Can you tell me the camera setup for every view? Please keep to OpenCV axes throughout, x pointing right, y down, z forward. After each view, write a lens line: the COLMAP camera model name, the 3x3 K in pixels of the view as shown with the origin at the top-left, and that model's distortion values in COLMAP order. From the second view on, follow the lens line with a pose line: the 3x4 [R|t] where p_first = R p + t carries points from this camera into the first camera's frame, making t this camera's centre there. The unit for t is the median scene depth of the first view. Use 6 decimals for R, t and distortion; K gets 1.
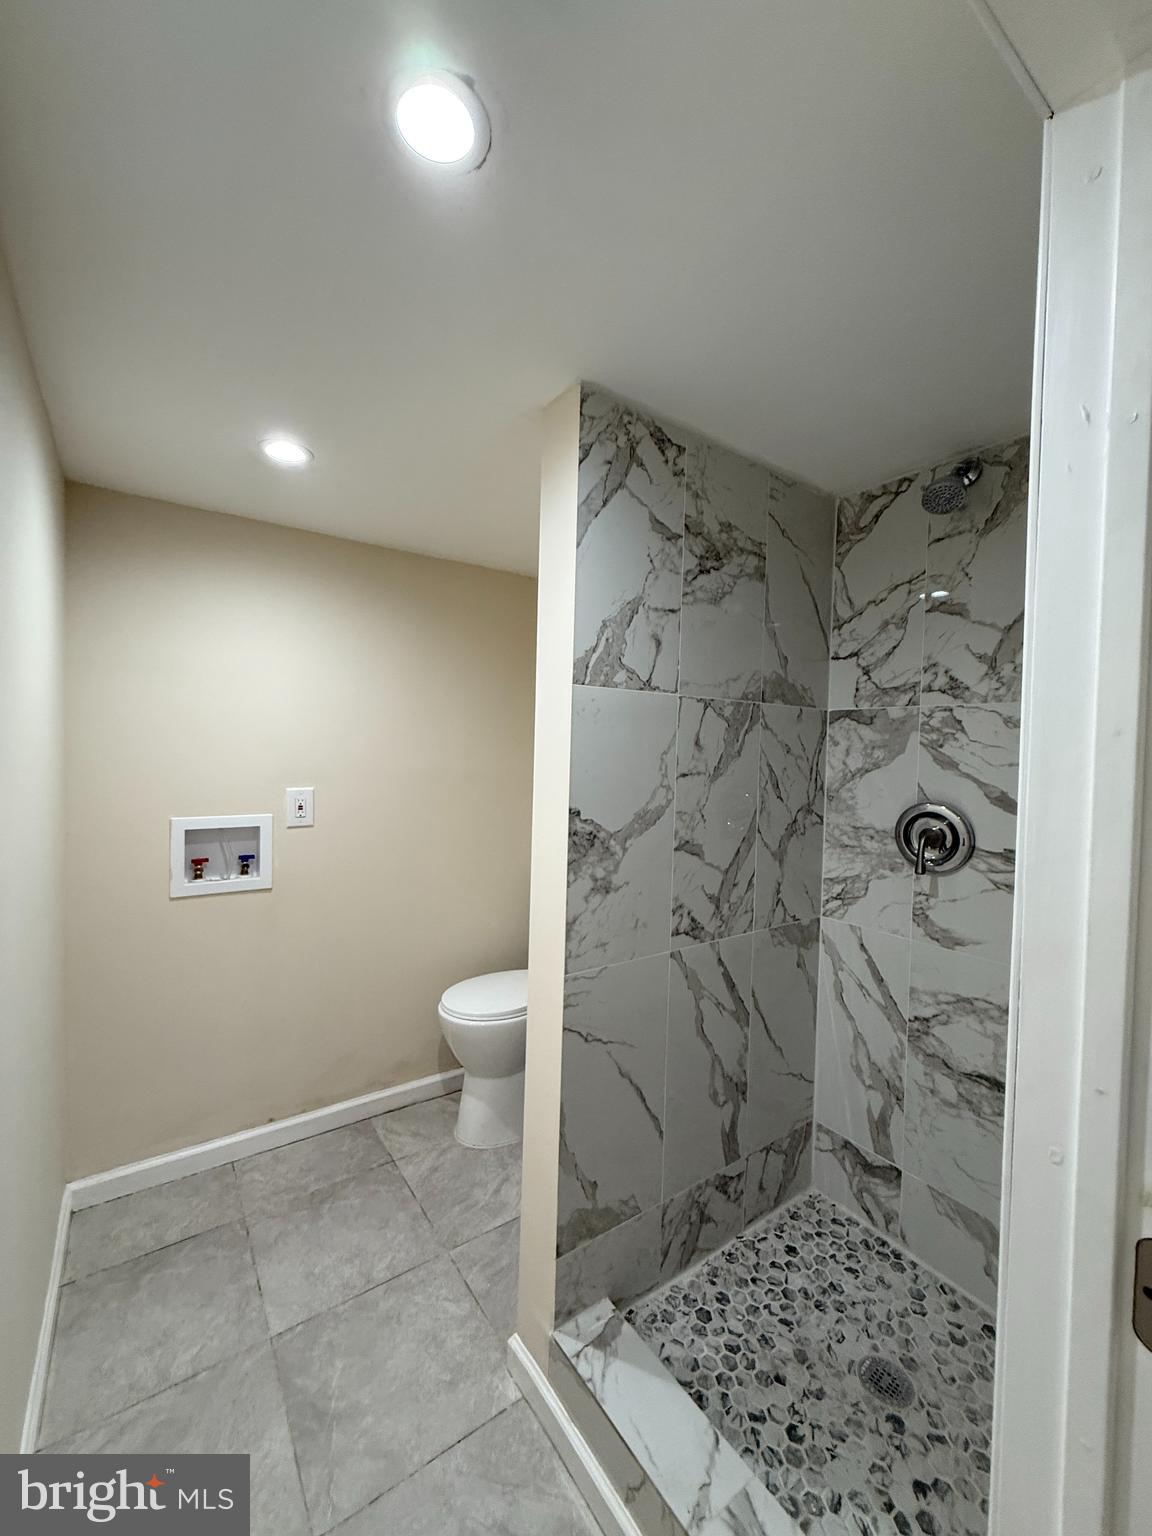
lens RADIAL K [[613.0, 0, 573.7], [0, 613.0, 764.6], [0, 0, 1]] dist [-0.000128, 0.000016]
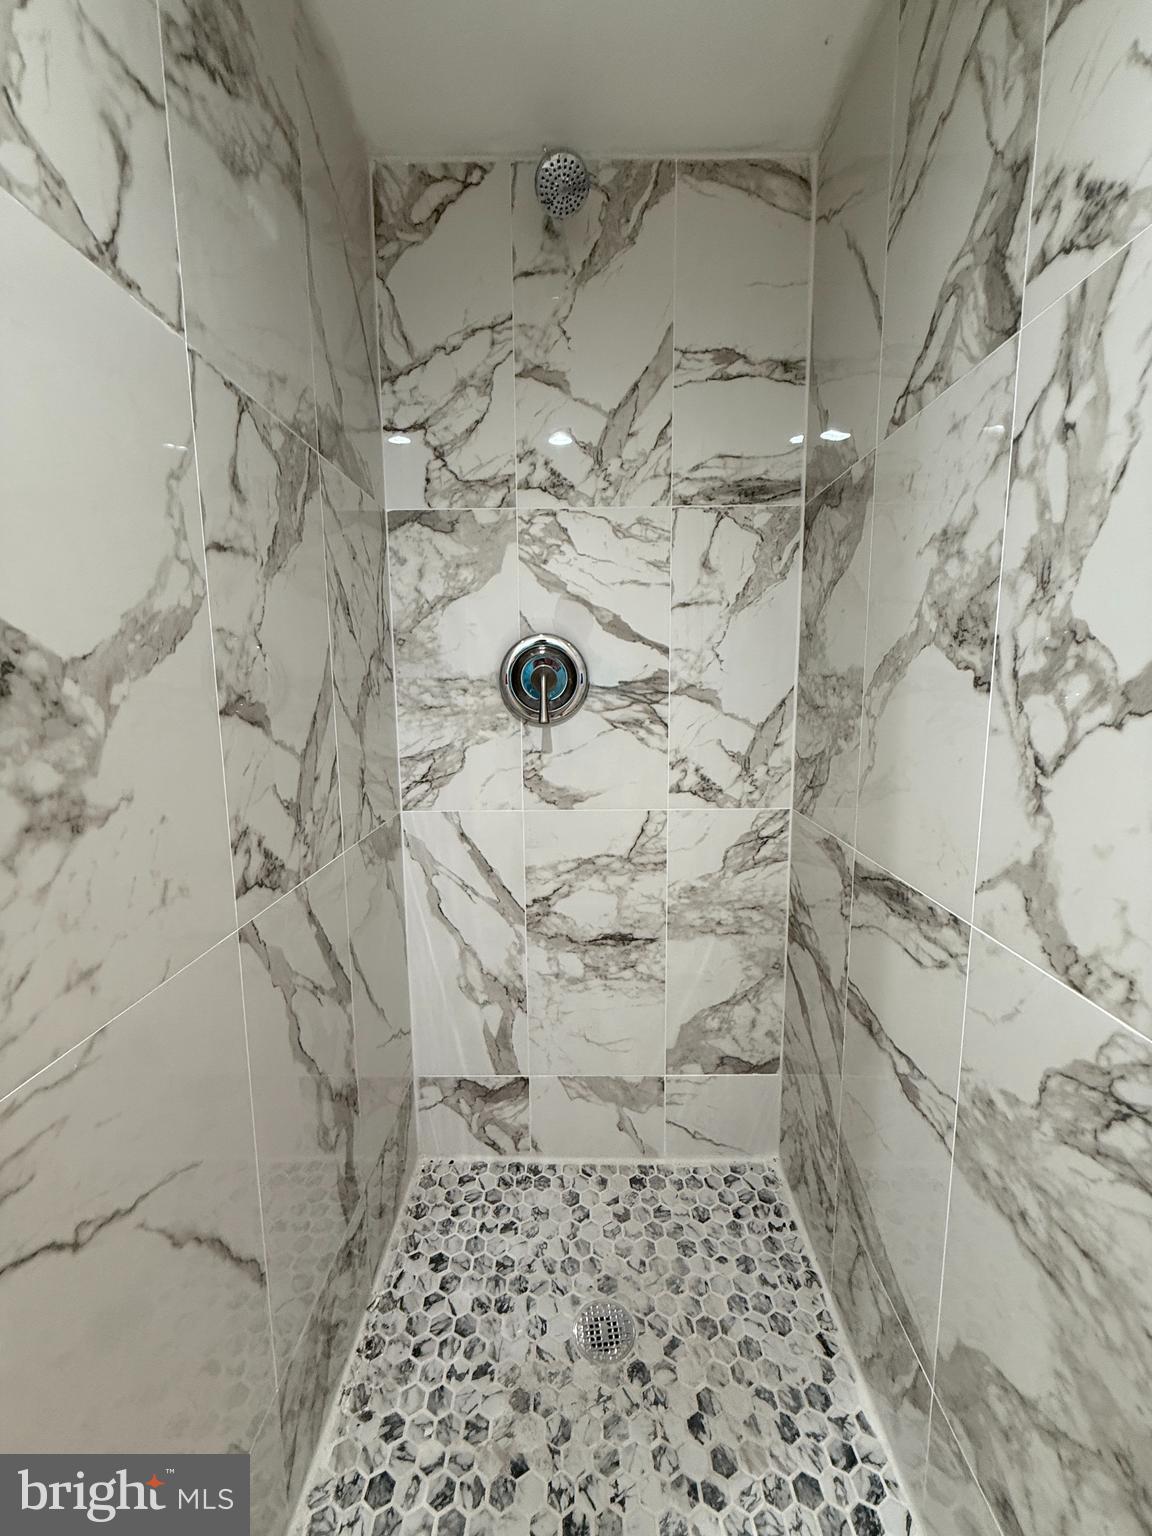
lens RADIAL K [[613.0, 0, 579.7], [0, 613.0, 763.8], [0, 0, 1]] dist [-0.000128, 0.000016]
pose [[0.582137, -0.143448, 0.800337, -0.044177], [0.044432, 0.988456, 0.144847, 0.109694], [-0.811876, -0.048760, 0.581790, 0.466319]]
